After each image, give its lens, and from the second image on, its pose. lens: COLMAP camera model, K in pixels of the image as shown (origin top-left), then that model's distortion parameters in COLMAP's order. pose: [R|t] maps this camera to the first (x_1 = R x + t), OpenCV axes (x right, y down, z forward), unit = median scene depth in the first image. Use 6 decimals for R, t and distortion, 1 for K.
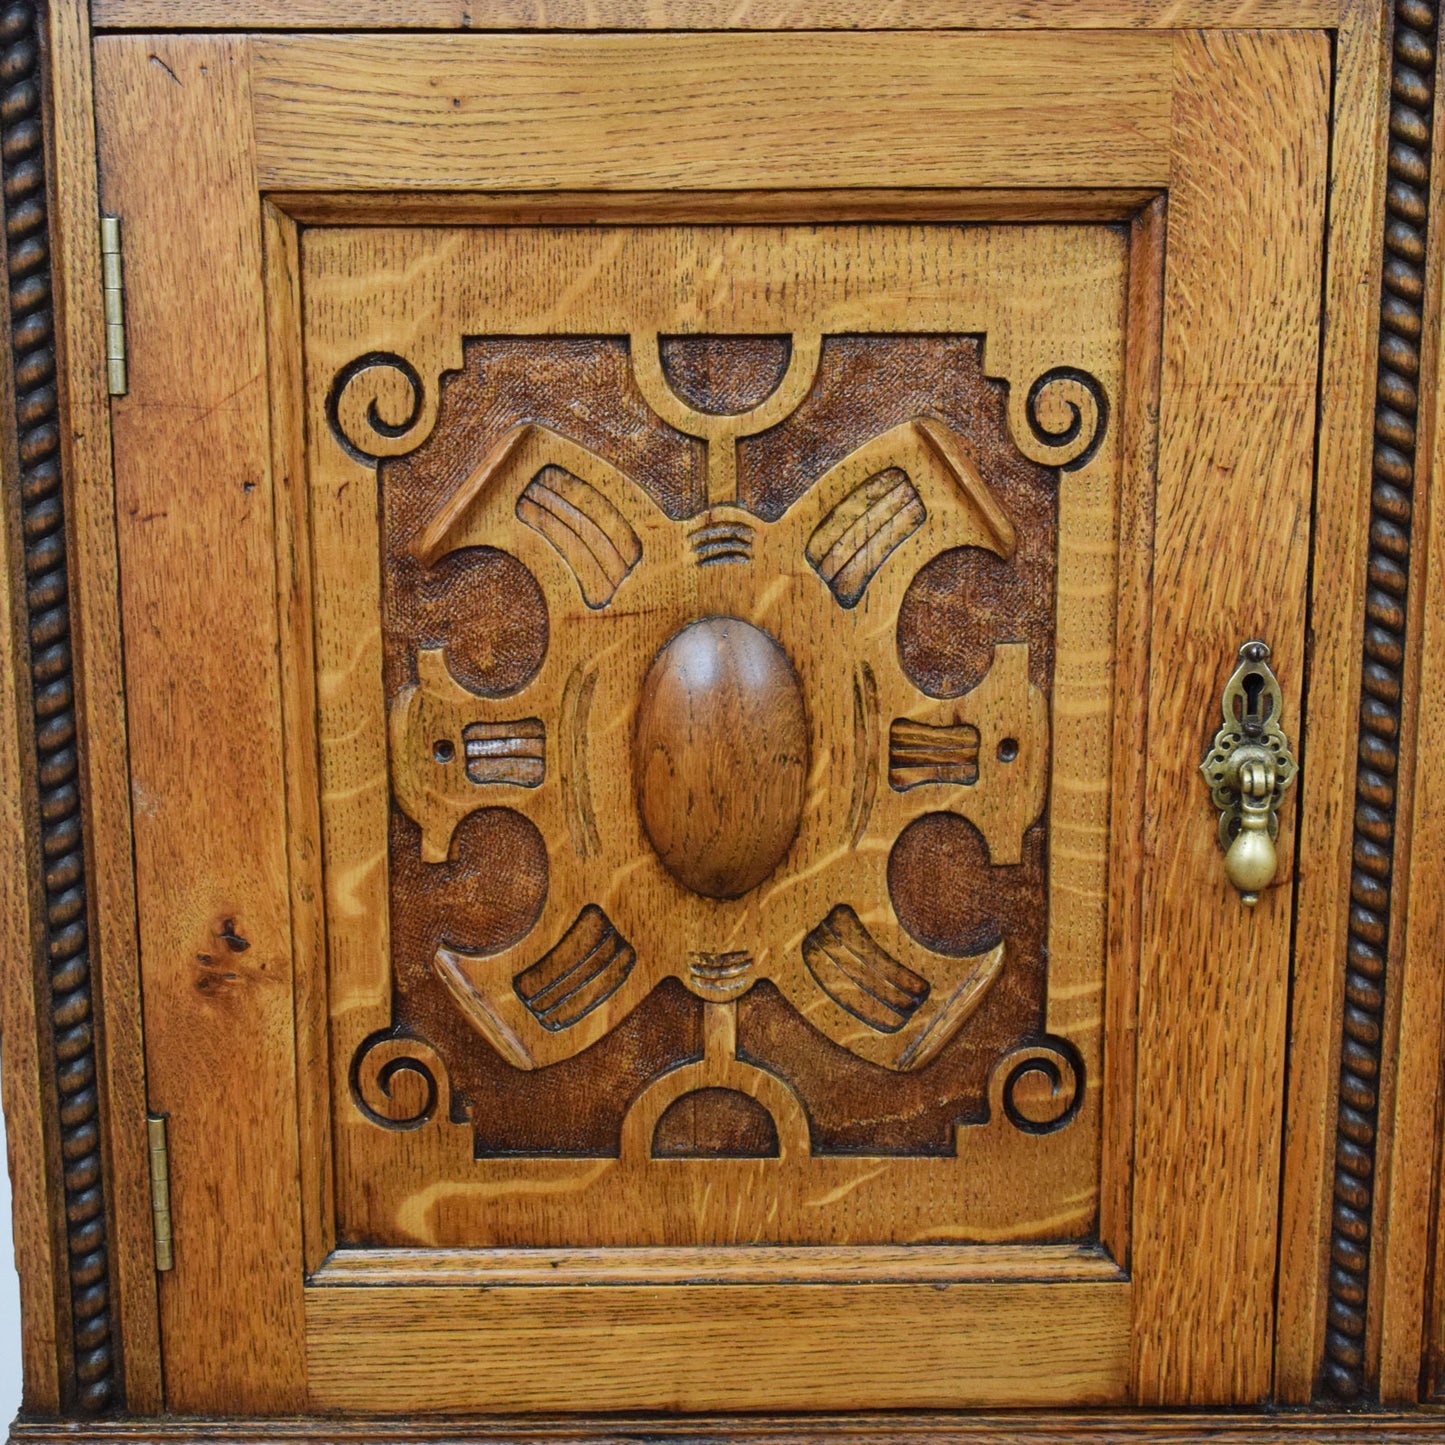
lens RADIAL K [[2367.0, 0, 728.8], [0, 2367.0, 726.0], [0, 0, 1]] dist [-0.025256, 0.000000]
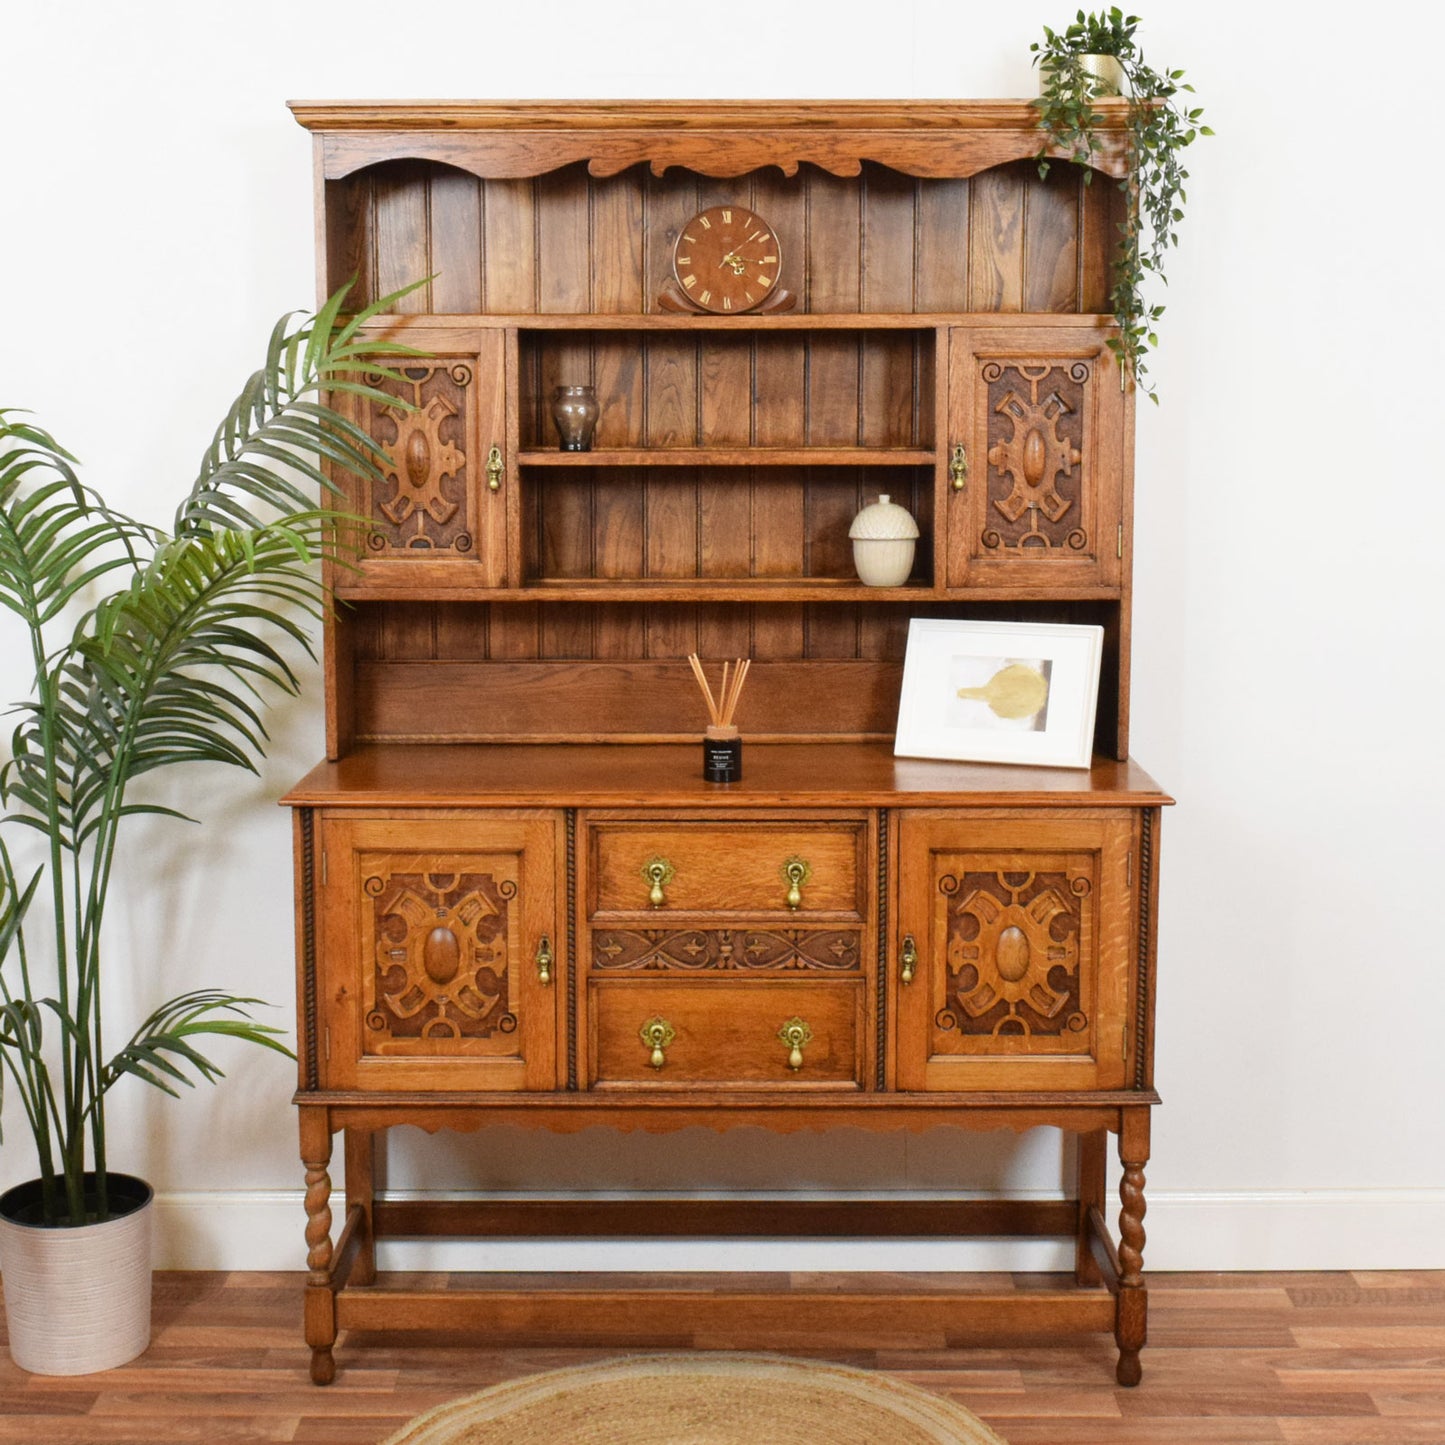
lens RADIAL K [[2390.2, 0, 729.6], [0, 2390.2, 668.2], [0, 0, 1]] dist [-0.028491, 0.000000]
pose [[0.999961, 0.007956, -0.003764, 0.620656], [-0.008219, 0.997077, -0.075956, -0.214291], [0.003149, 0.075984, 0.997104, -4.087879]]
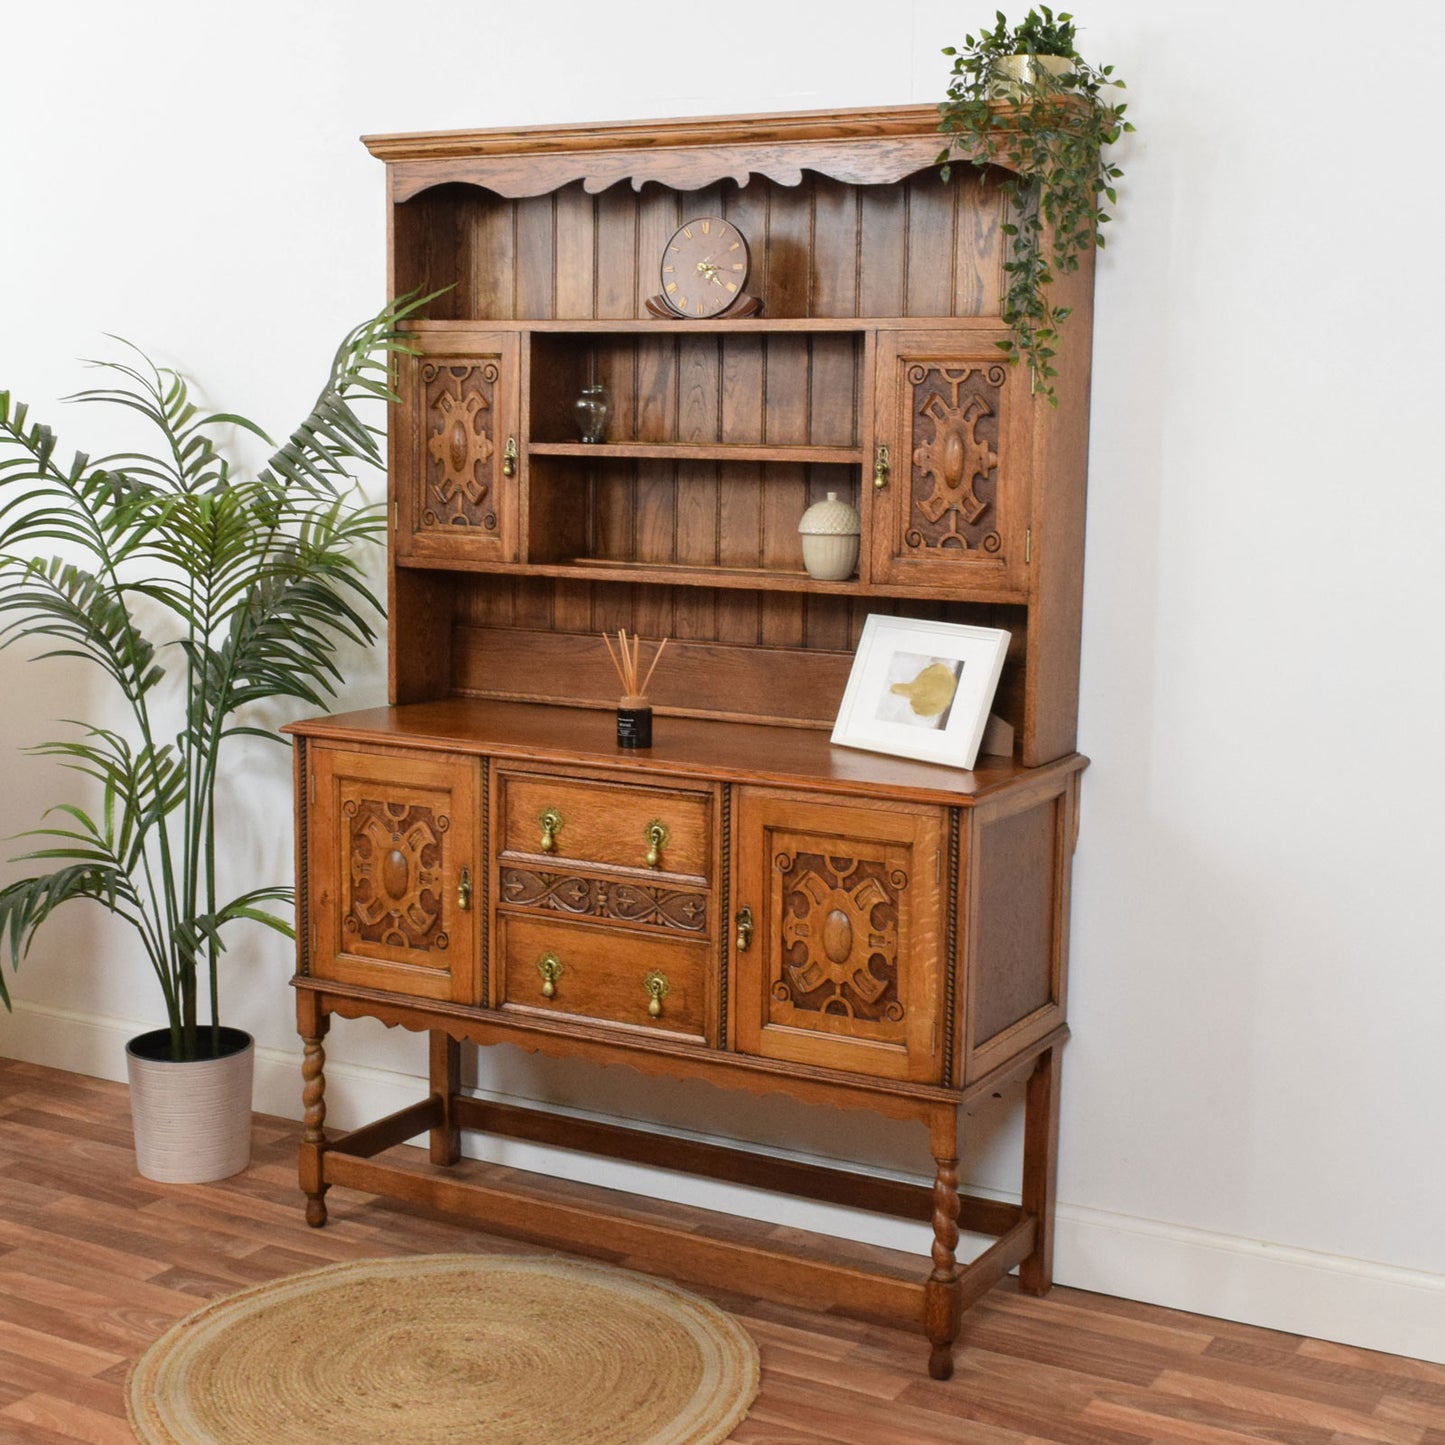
lens RADIAL K [[2277.7, 0, 718.6], [0, 2277.7, 748.7], [0, 0, 1]] dist [-0.021682, 0.000000]
pose [[0.867119, 0.095912, -0.488780, 3.376495], [-0.121222, 0.992417, -0.020315, -0.275269], [0.483125, 0.076867, 0.872171, -3.504390]]
